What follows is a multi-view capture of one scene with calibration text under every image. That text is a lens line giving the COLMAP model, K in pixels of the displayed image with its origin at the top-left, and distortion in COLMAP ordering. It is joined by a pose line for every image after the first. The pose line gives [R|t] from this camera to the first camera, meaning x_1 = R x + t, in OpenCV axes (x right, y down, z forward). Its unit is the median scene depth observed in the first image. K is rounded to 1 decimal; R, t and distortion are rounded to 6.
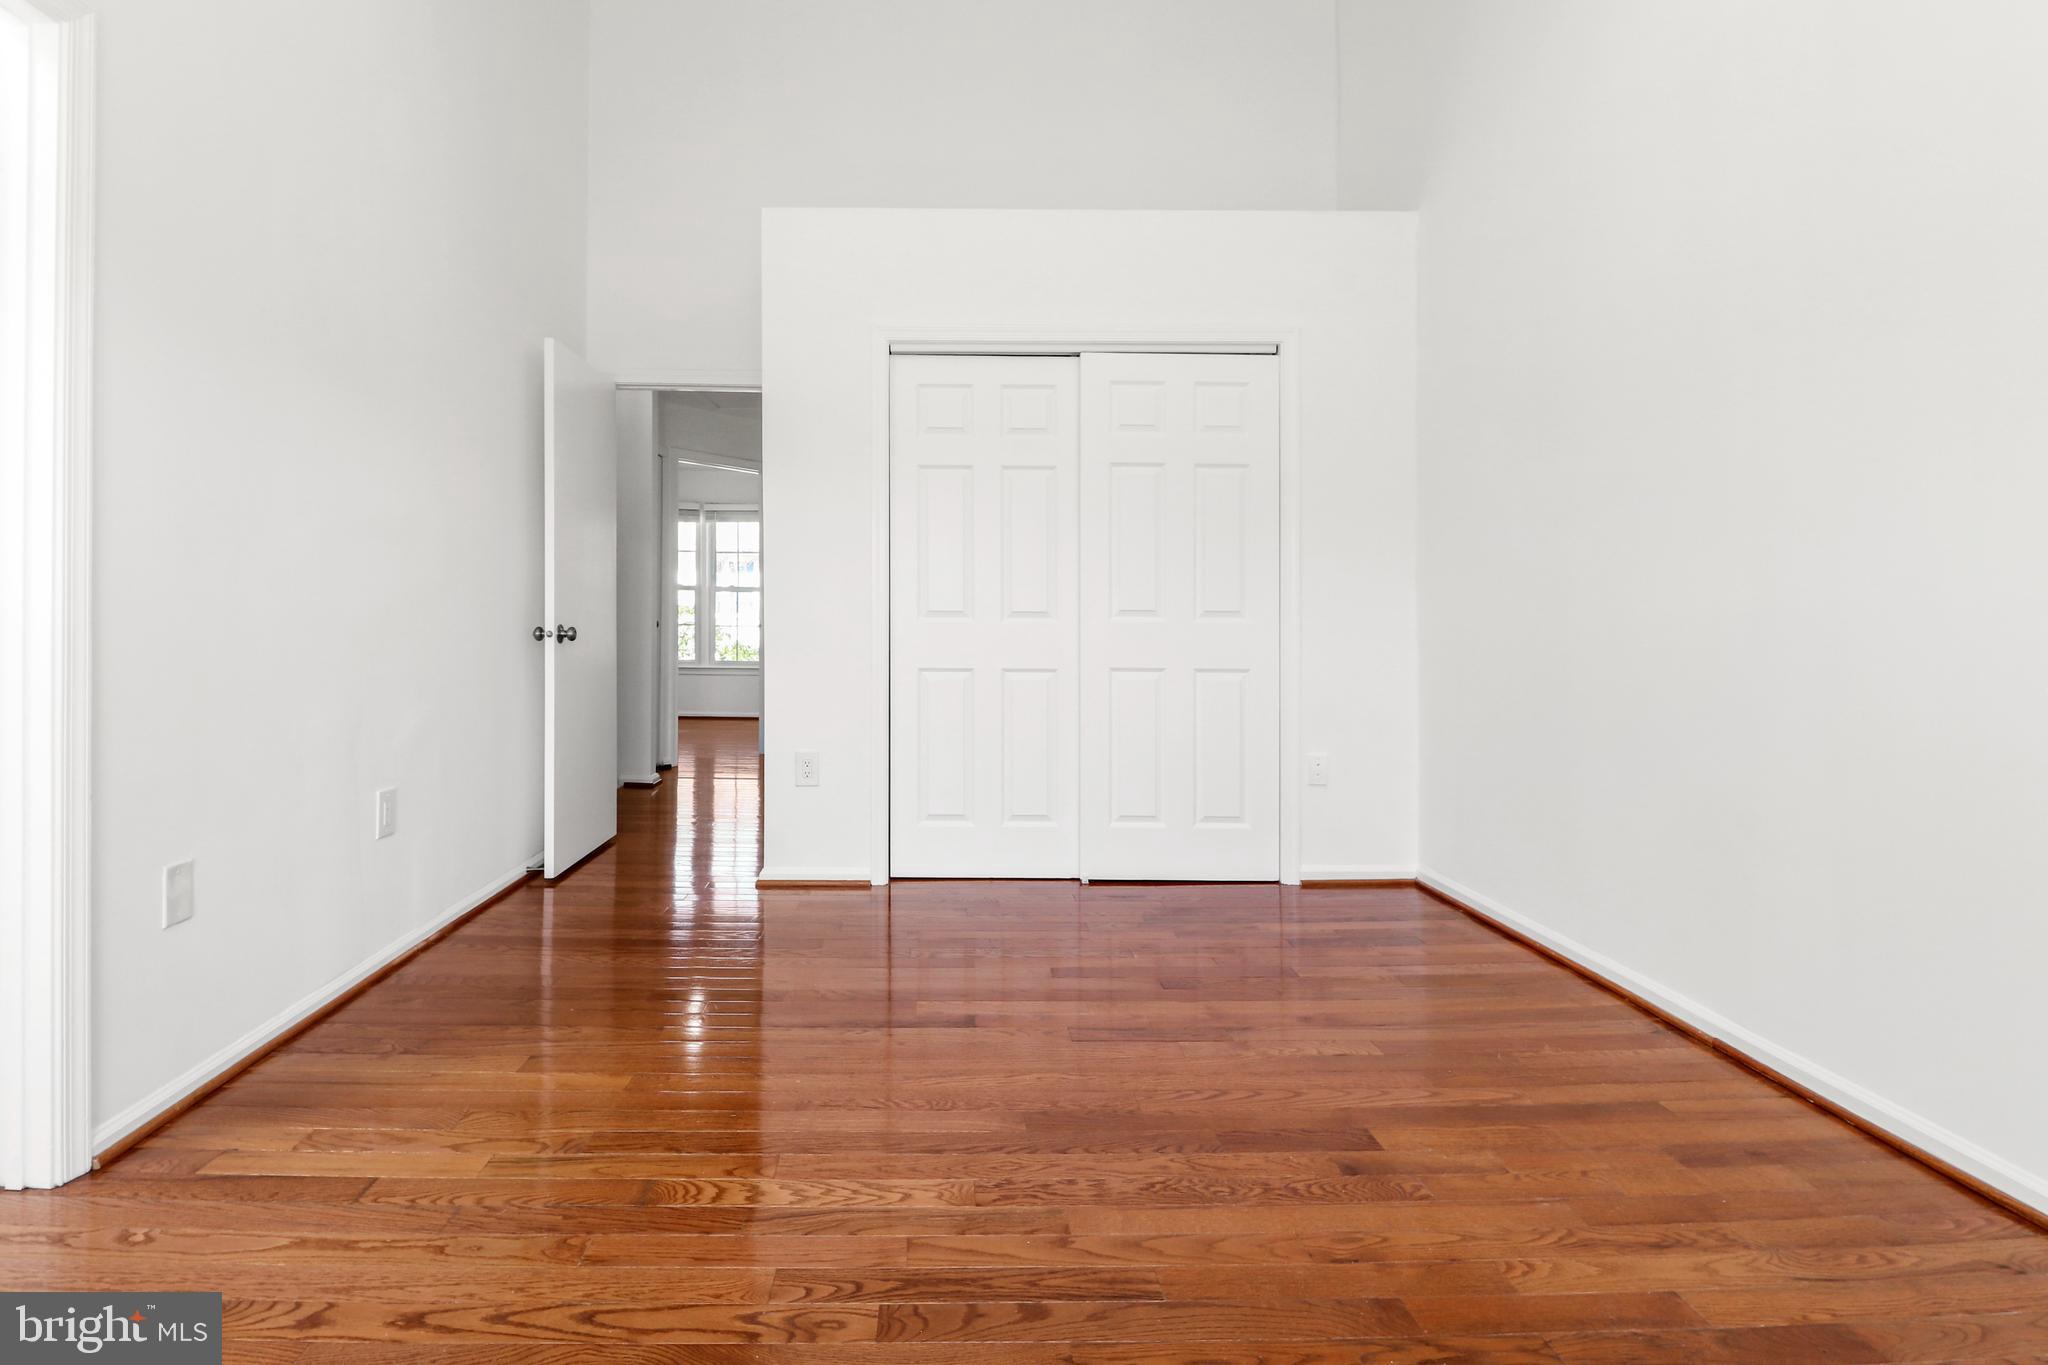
lens RADIAL K [[985.6, 0, 1004.1], [0, 985.6, 664.5], [0, 0, 1]] dist [0.001141, -0.011756]
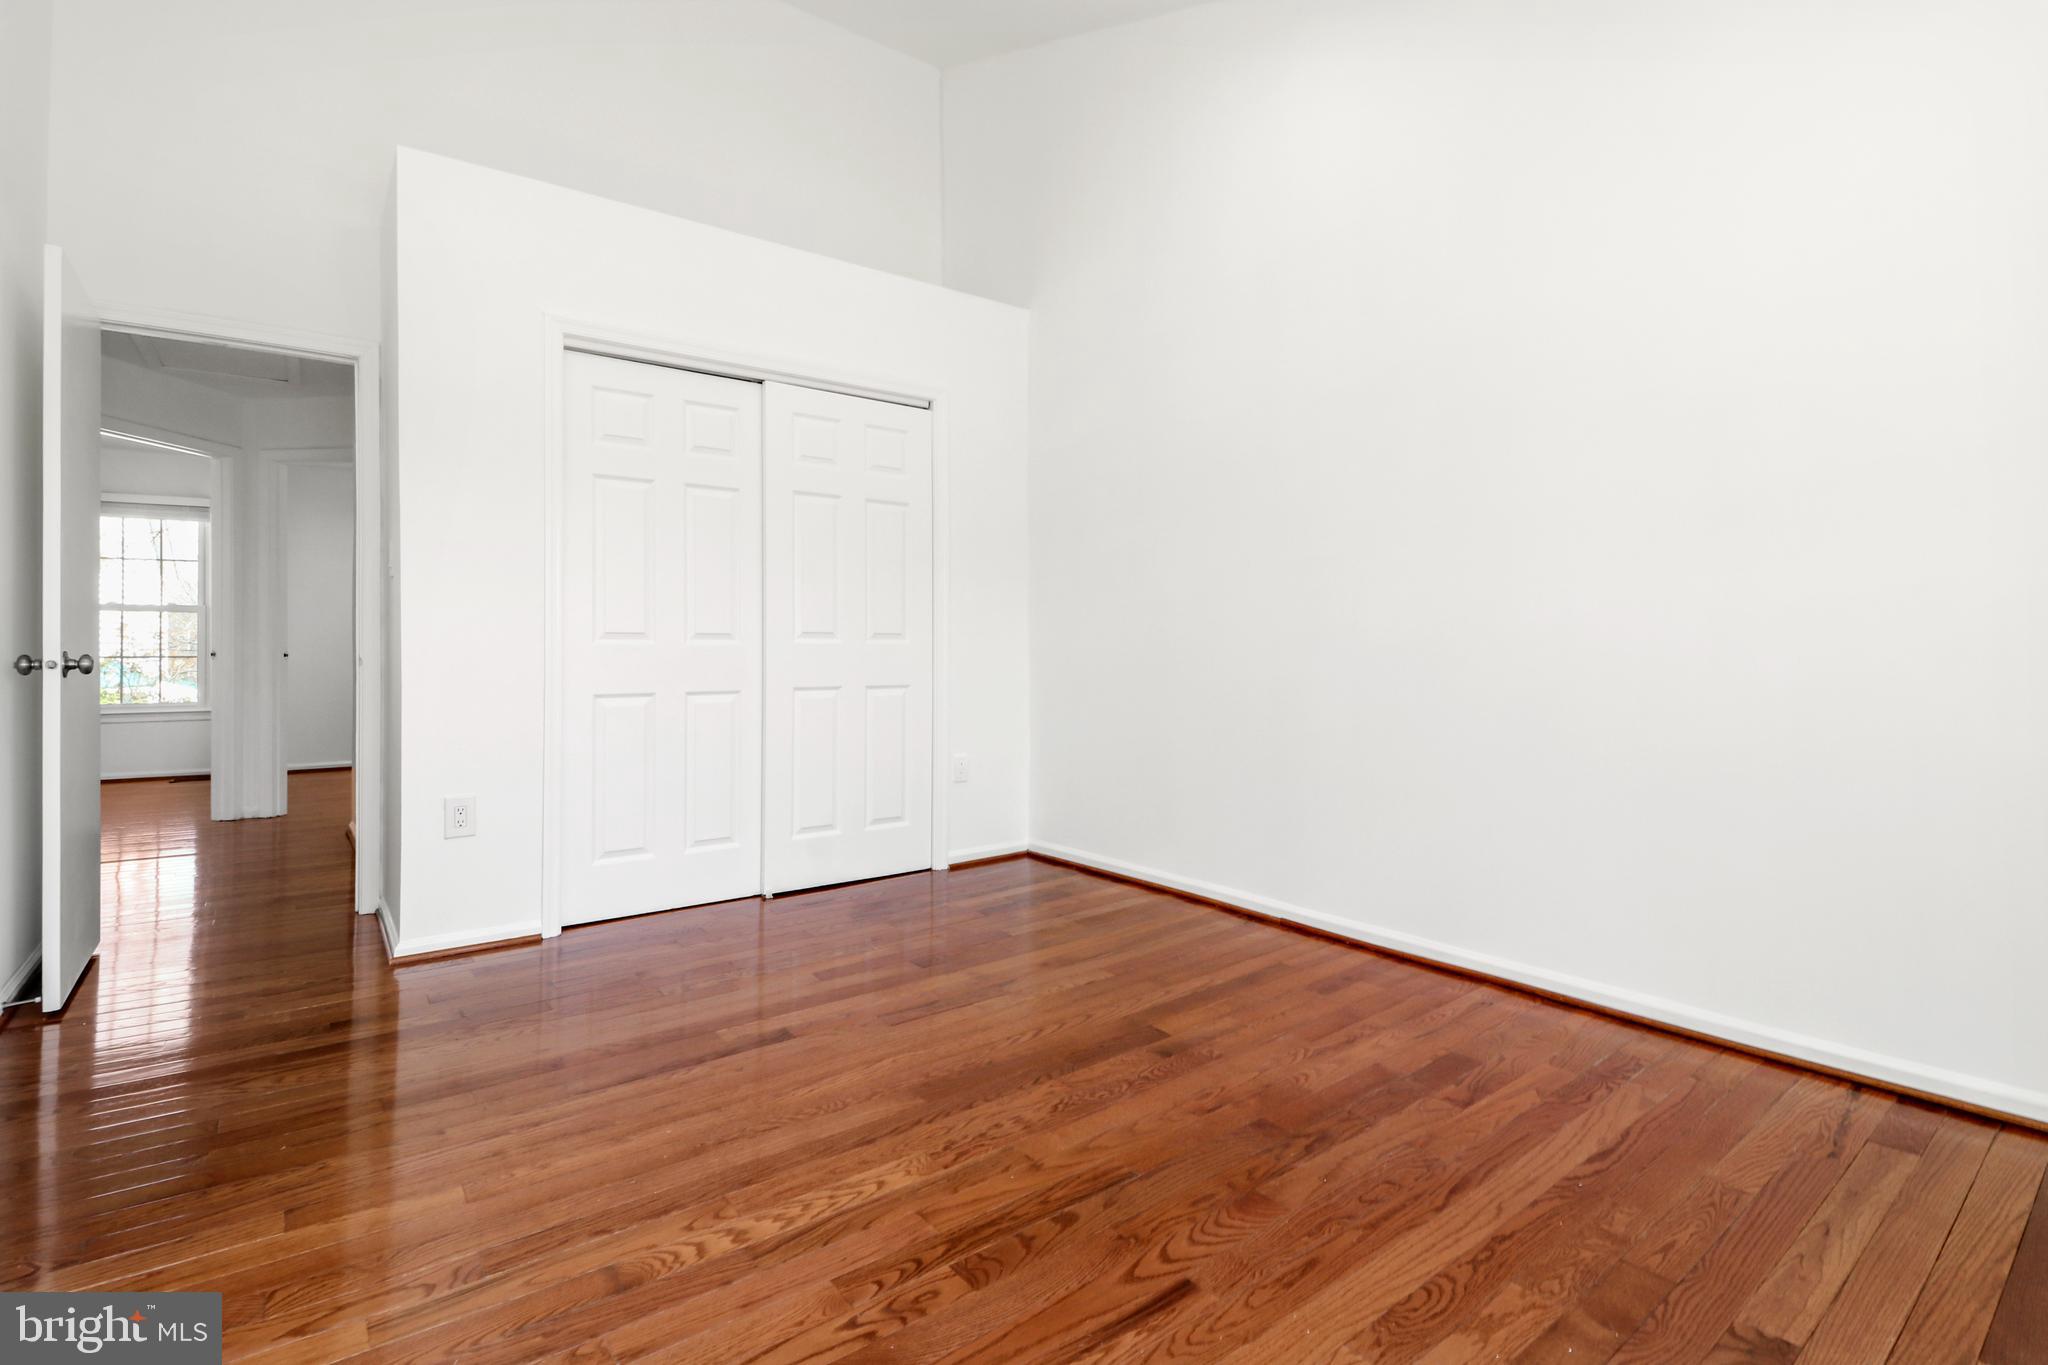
lens RADIAL K [[939.1, 0, 1040.9], [0, 939.1, 688.1], [0, 0, 1]] dist [-0.010267, -0.001253]
pose [[0.807873, -0.034405, 0.588352, -0.488087], [0.035268, 0.999328, 0.010011, 0.007375], [-0.588301, 0.012662, 0.808543, 0.078390]]
